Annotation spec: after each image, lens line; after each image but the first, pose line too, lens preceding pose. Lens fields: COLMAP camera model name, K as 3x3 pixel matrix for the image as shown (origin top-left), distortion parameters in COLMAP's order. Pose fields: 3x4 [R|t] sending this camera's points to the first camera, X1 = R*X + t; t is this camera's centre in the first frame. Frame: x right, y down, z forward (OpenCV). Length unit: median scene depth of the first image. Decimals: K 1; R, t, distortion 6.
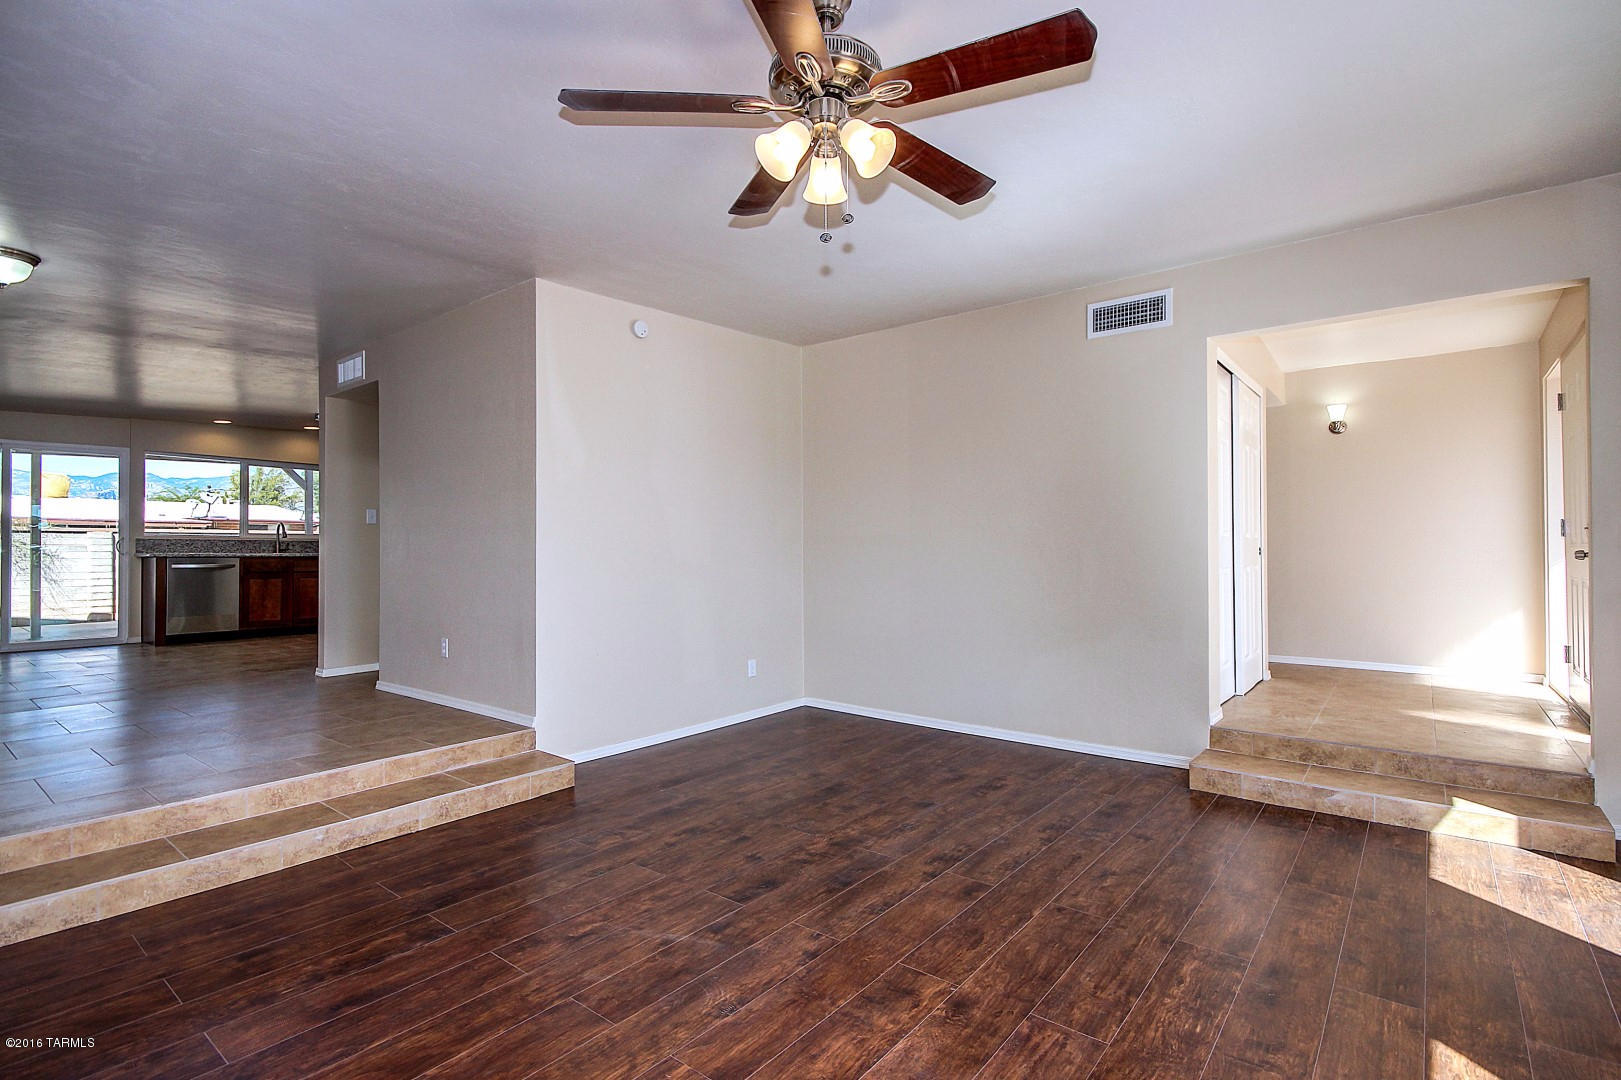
lens RADIAL K [[765.2, 0, 822.1], [0, 765.2, 547.1], [0, 0, 1]] dist [0.005598, 0.000253]
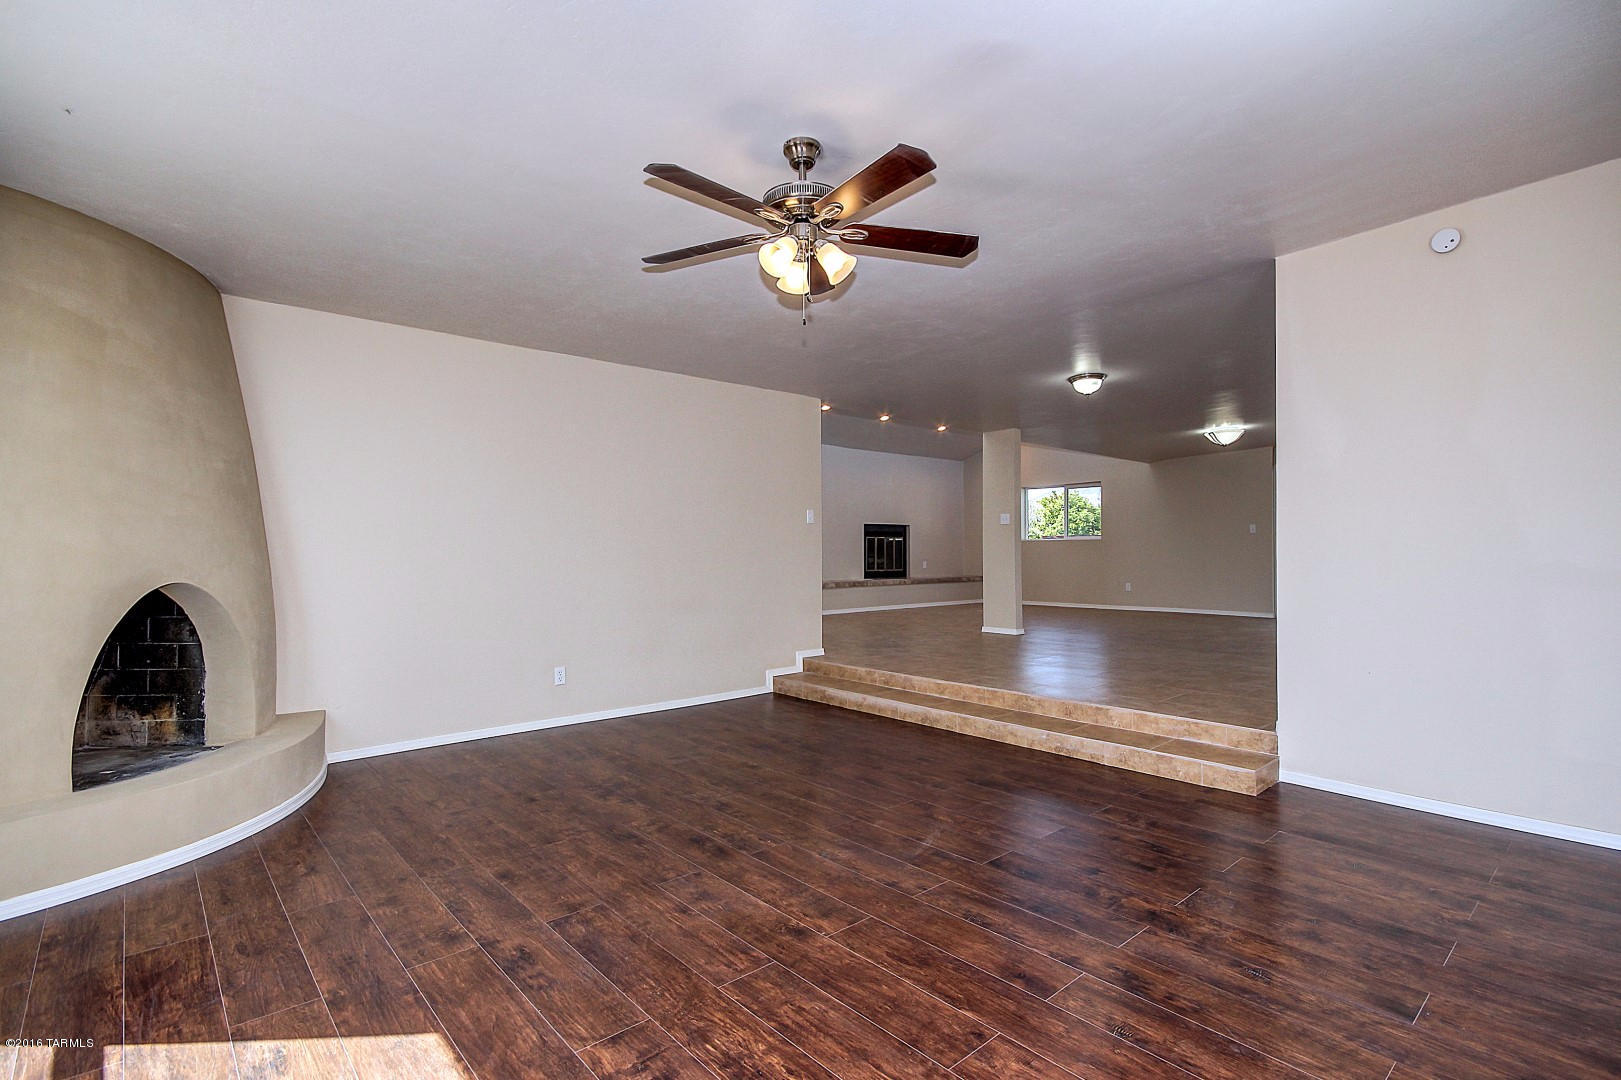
lens RADIAL K [[765.2, 0, 822.1], [0, 765.2, 547.1], [0, 0, 1]] dist [0.005598, 0.000253]
pose [[-0.157506, 0.003974, -0.987510, 0.840068], [0.006844, 0.999972, 0.002932, 0.000707], [0.987494, -0.006296, -0.157529, 0.769580]]
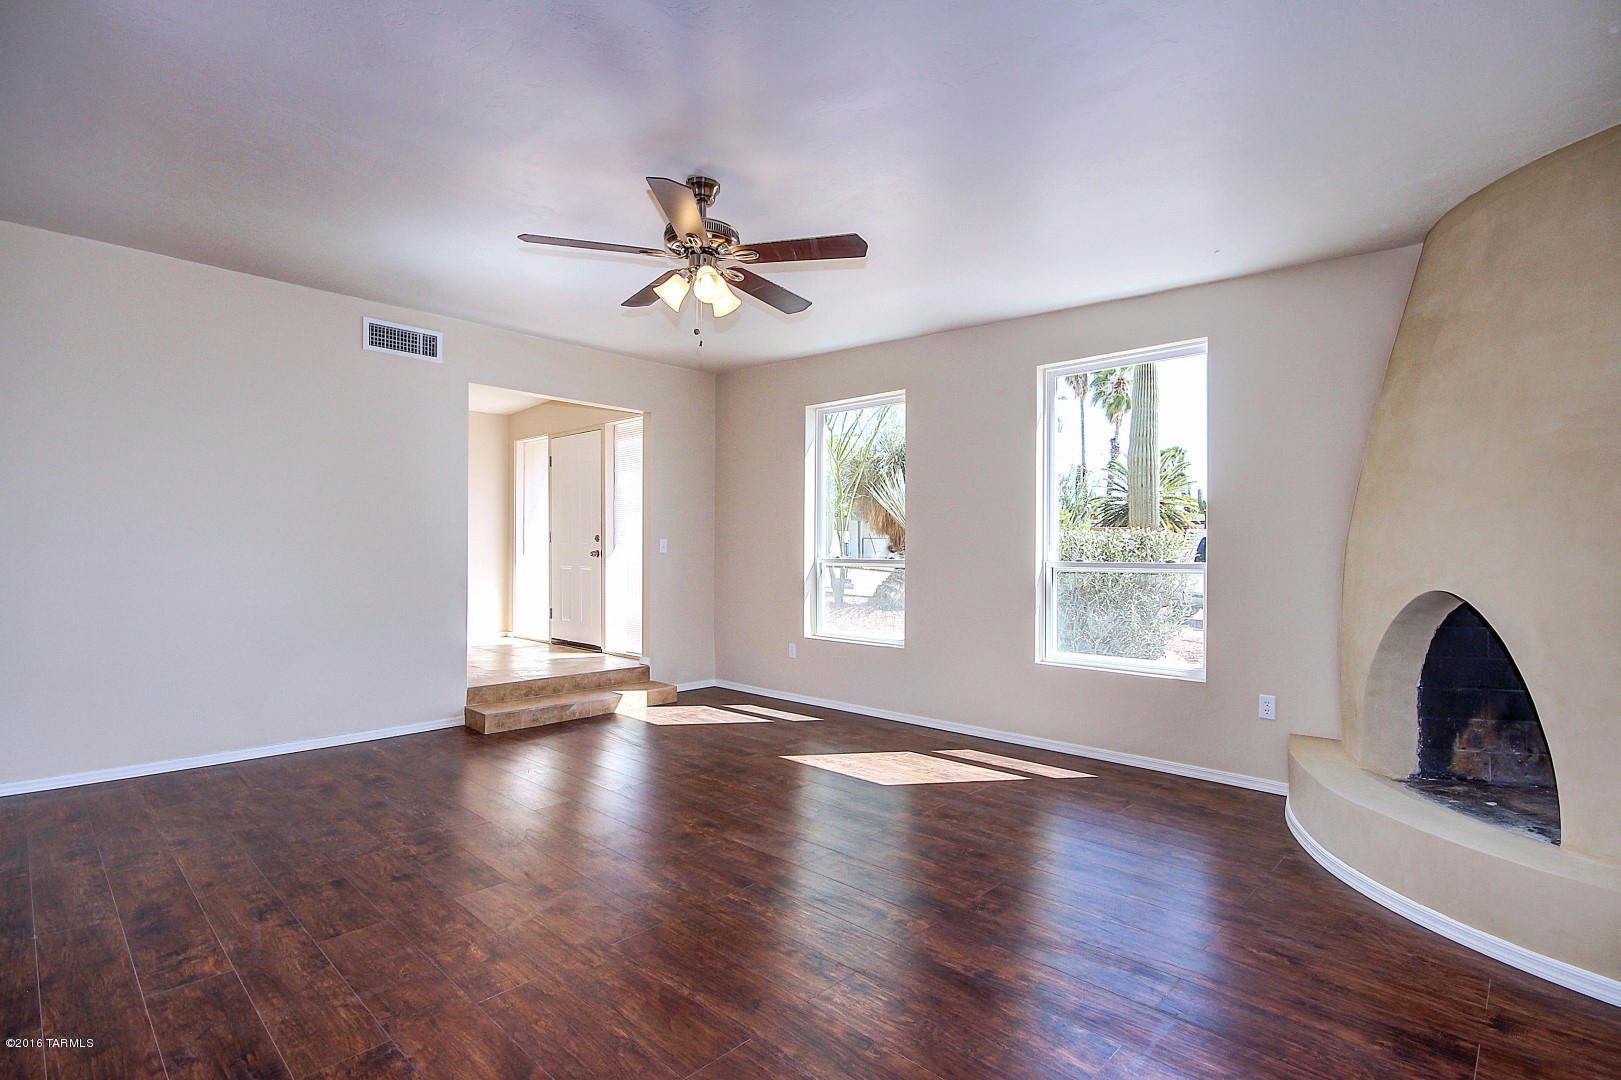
lens RADIAL K [[794.8, 0, 810.5], [0, 794.8, 540.0], [0, 0, 1]] dist [0.004936, 0.000218]
pose [[0.095893, 0.016661, 0.995252, -0.951555], [-0.007175, 0.999845, -0.016047, 0.007072], [-0.995366, -0.005602, 0.095998, 0.389468]]
